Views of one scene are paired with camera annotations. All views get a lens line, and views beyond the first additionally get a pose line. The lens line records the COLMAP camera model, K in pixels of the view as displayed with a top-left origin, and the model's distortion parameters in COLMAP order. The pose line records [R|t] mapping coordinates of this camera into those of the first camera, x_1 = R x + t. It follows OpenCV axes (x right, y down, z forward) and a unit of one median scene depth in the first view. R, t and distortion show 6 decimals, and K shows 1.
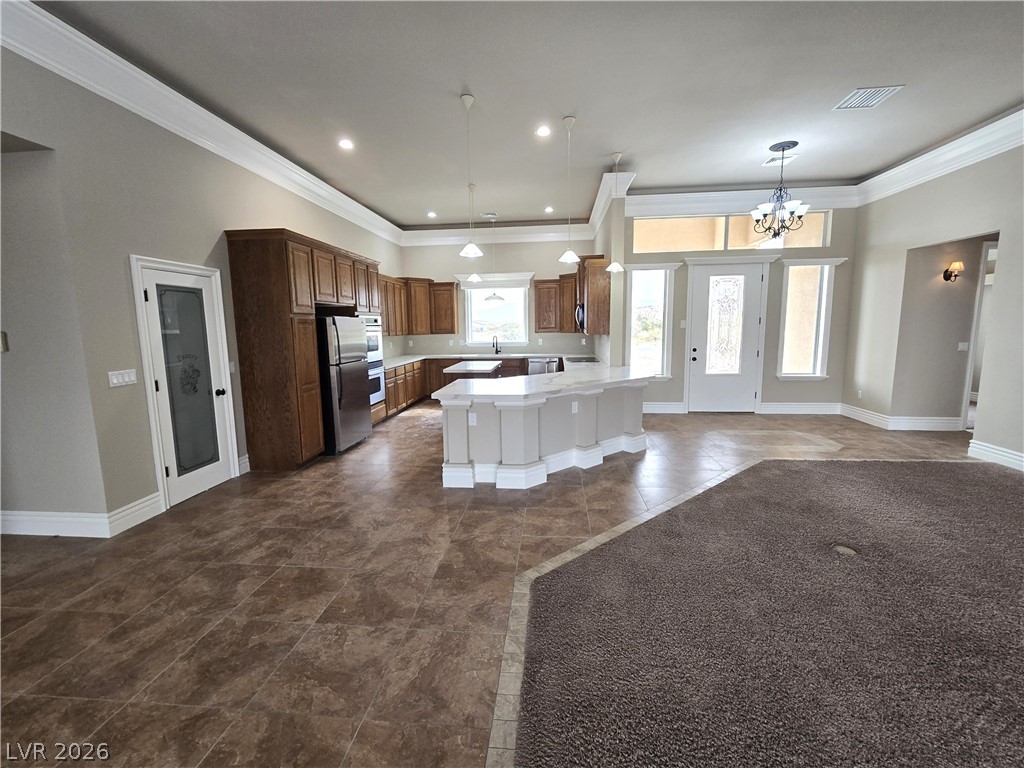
lens RADIAL K [[424.3, 0, 511.7], [0, 424.3, 388.8], [0, 0, 1]] dist [-0.006480, 0.004083]
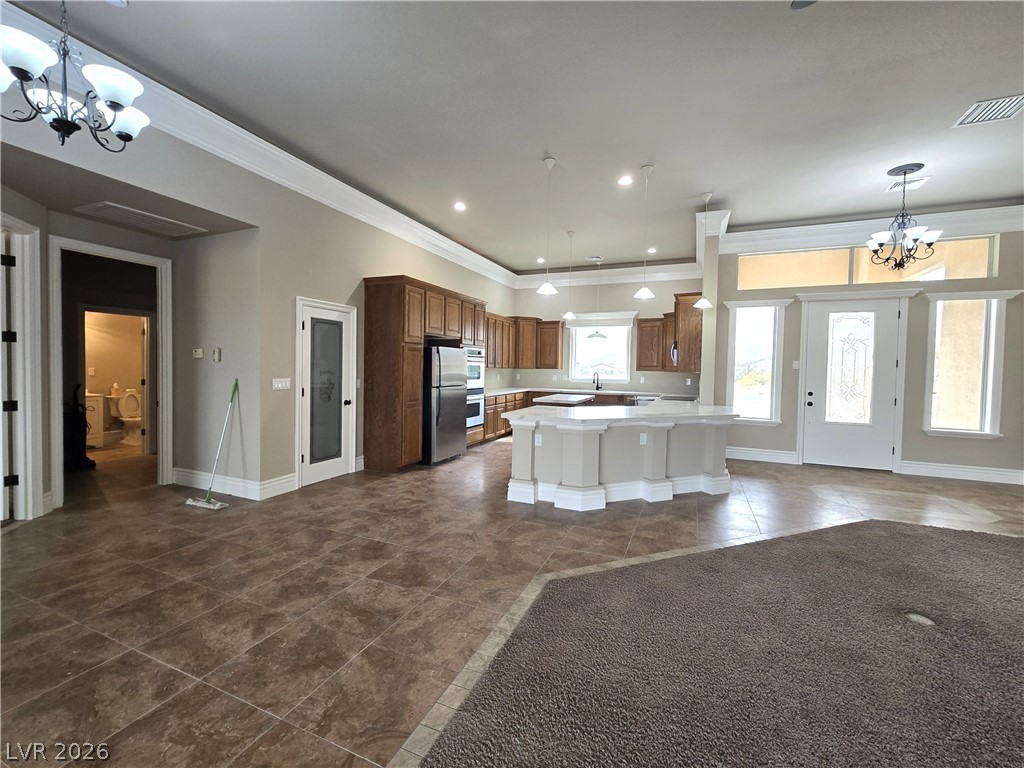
lens RADIAL K [[424.3, 0, 510.5], [0, 424.3, 388.9], [0, 0, 1]] dist [-0.006480, 0.004083]
pose [[0.953239, 0.048193, -0.298349, 0.154941], [-0.076380, 0.993573, -0.083542, 0.036718], [0.292406, 0.102423, 0.950794, -0.066903]]
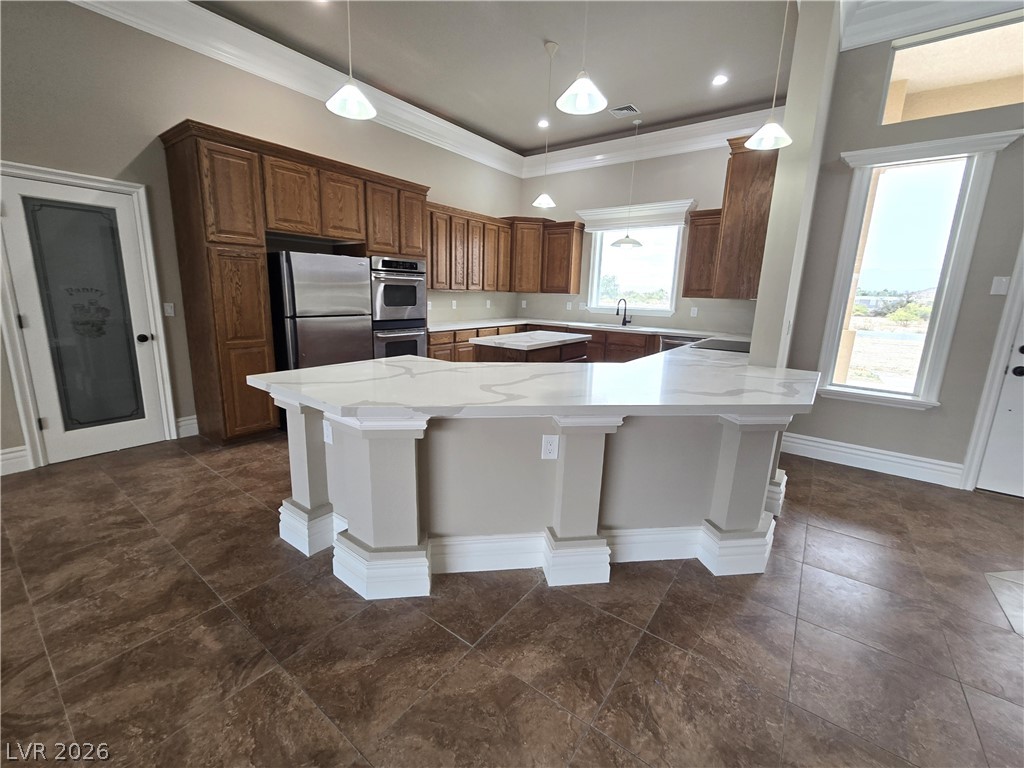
lens RADIAL K [[424.3, 0, 502.0], [0, 424.3, 388.3], [0, 0, 1]] dist [-0.006480, 0.004083]
pose [[0.853588, 0.151759, -0.498354, 0.345268], [-0.115506, 0.987951, 0.103010, -0.061992], [0.507982, -0.030366, 0.860833, 0.642214]]
